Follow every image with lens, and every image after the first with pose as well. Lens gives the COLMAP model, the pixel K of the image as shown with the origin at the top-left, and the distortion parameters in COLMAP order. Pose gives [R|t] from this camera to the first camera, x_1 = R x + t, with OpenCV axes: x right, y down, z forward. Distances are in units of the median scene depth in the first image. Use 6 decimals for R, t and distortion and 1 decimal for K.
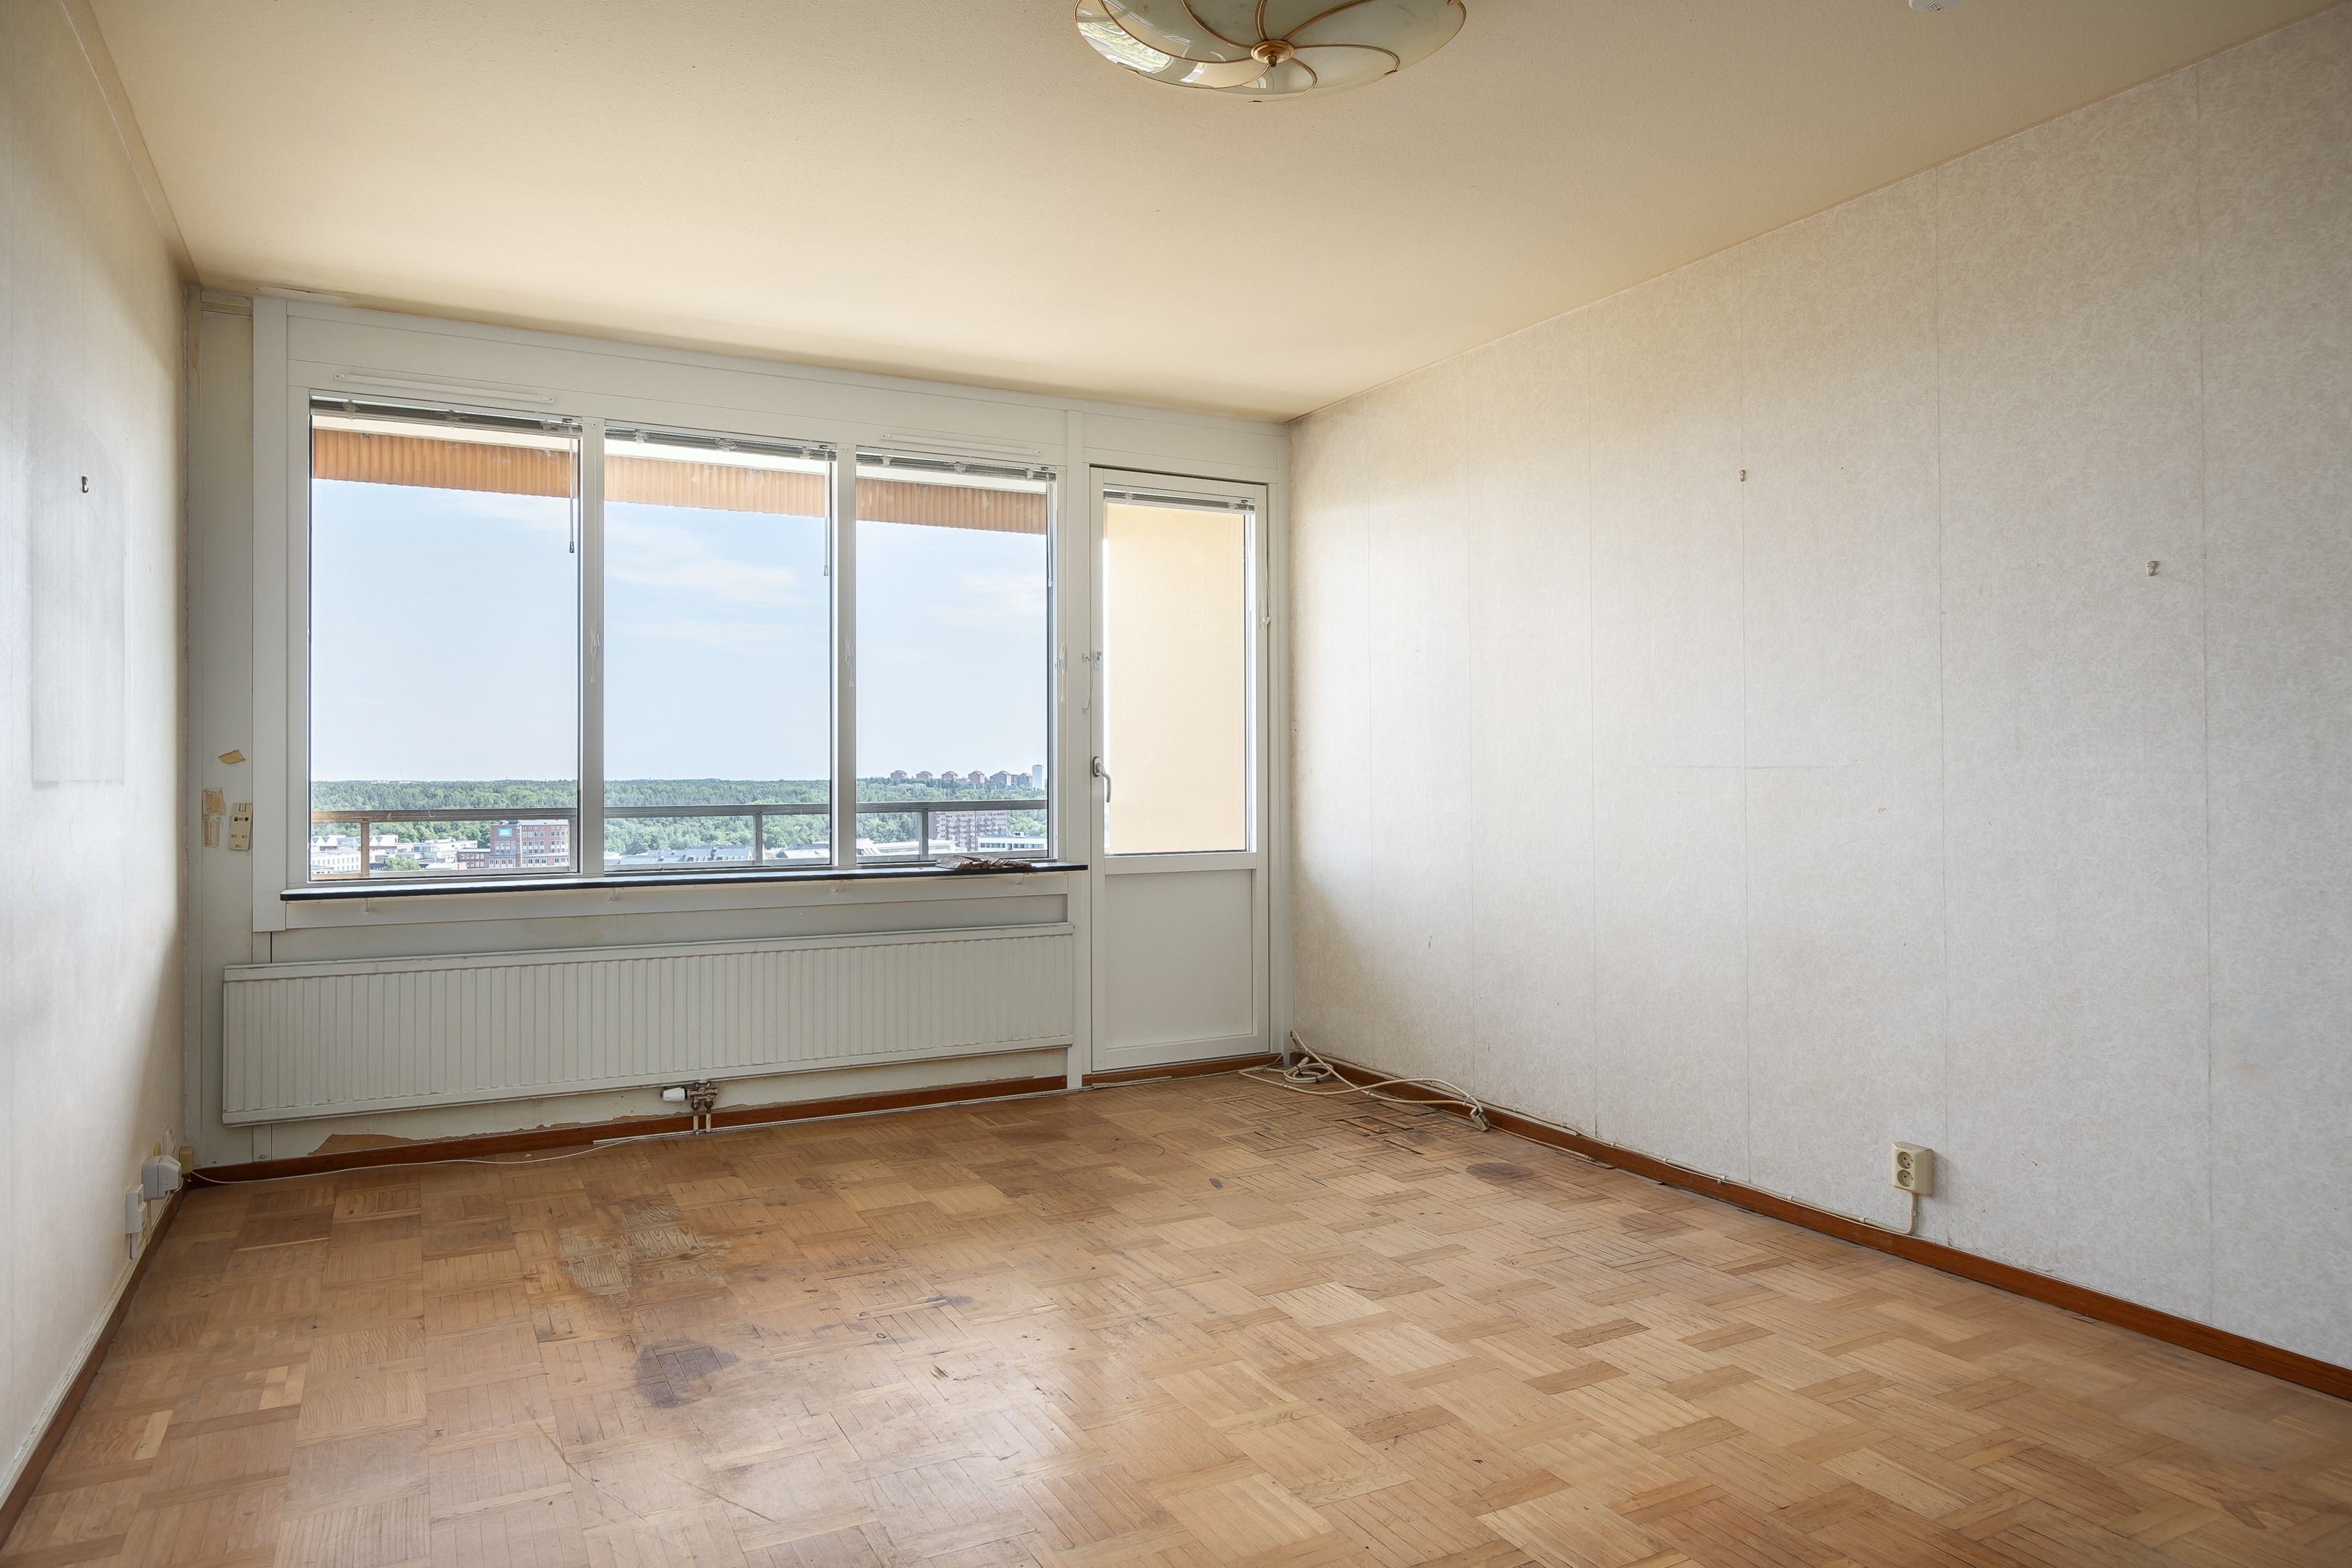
lens RADIAL K [[1487.3, 0, 1153.9], [0, 1487.3, 784.9], [0, 0, 1]] dist [-0.005765, 0.003841]
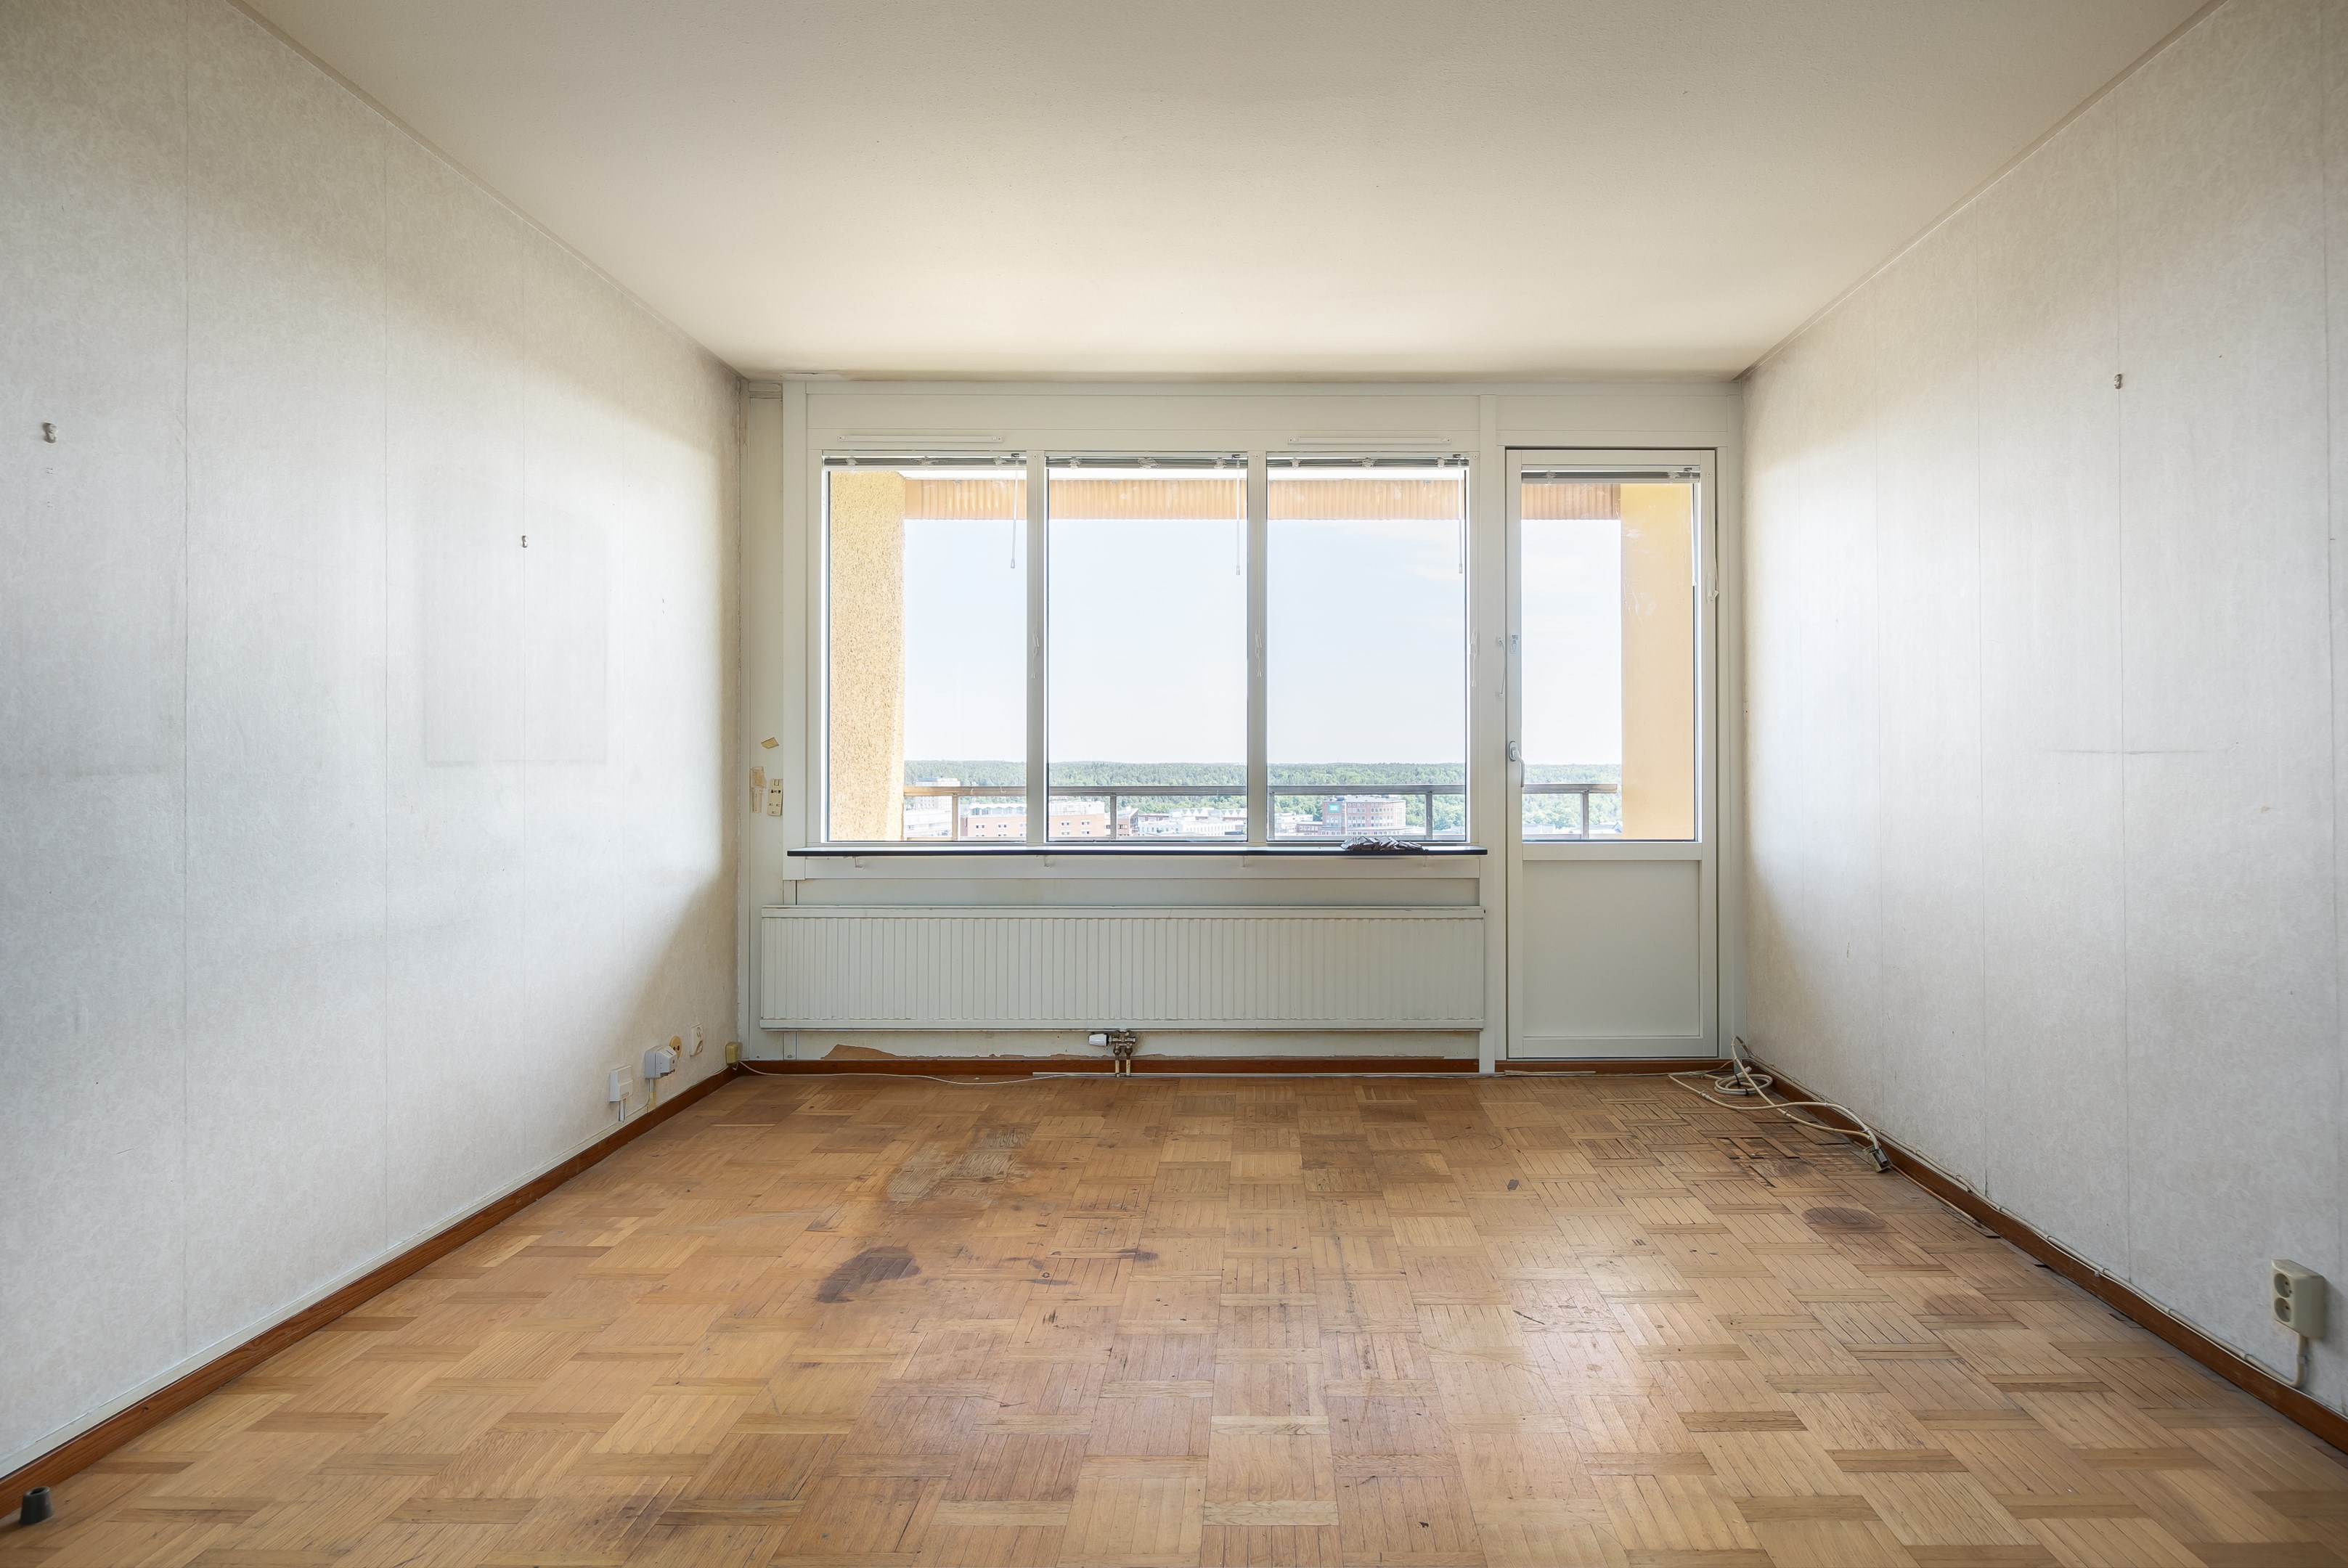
lens RADIAL K [[1399.3, 0, 1253.7], [0, 1399.3, 764.5], [0, 0, 1]] dist [0.002972, 0.002285]
pose [[0.885657, 0.005247, -0.464310, 0.311198], [-0.006570, 0.999978, -0.001232, -0.001274], [0.464294, 0.004141, 0.885672, 0.120393]]
